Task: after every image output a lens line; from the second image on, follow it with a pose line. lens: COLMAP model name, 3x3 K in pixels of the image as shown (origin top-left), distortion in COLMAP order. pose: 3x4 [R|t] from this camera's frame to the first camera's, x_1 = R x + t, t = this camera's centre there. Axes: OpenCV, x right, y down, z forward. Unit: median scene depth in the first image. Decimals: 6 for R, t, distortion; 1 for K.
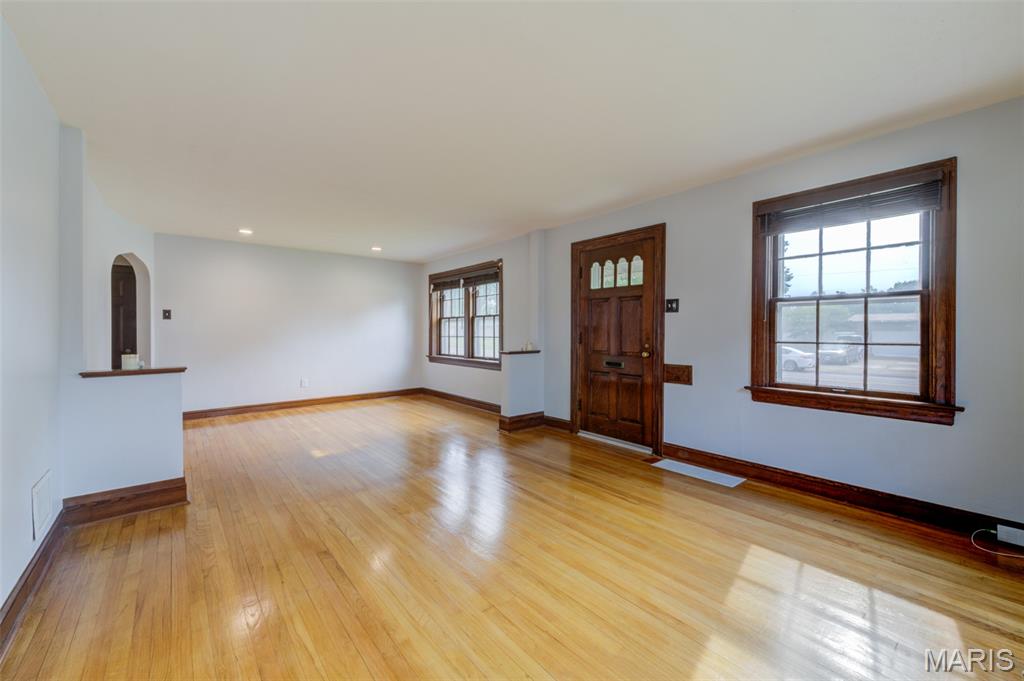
lens RADIAL K [[399.7, 0, 519.9], [0, 399.7, 334.7], [0, 0, 1]] dist [-0.008801, -0.000210]
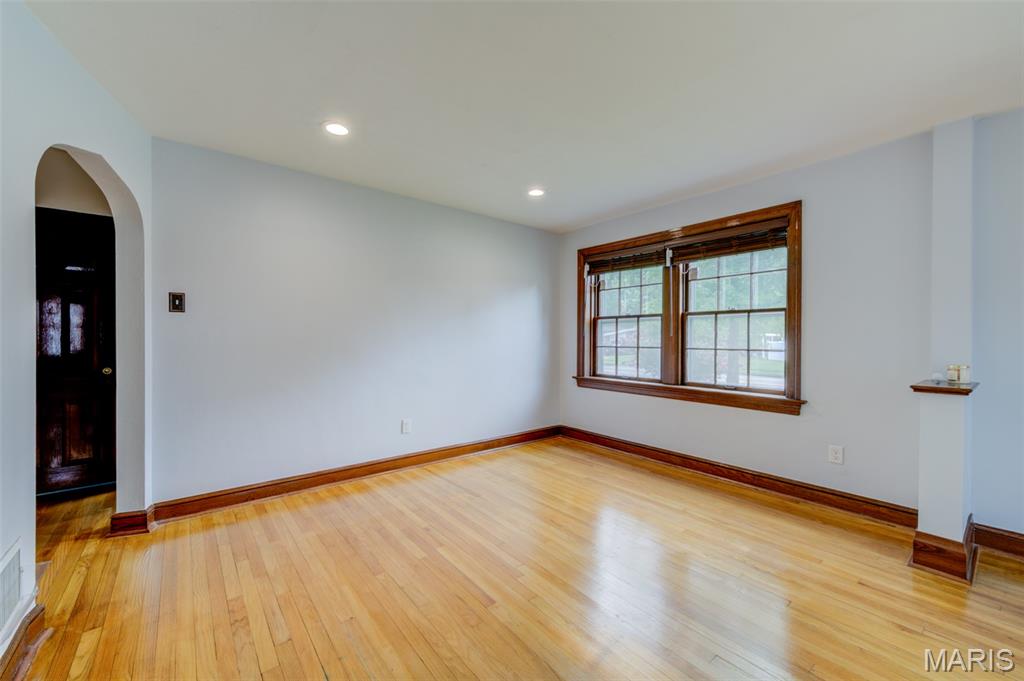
lens RADIAL K [[399.7, 0, 505.8], [0, 399.7, 342.7], [0, 0, 1]] dist [-0.008801, -0.000210]
pose [[0.998905, 0.004156, -0.046608, -0.318107], [-0.004030, 0.999988, 0.002798, -0.003007], [0.046619, -0.002607, 0.998909, 0.365041]]
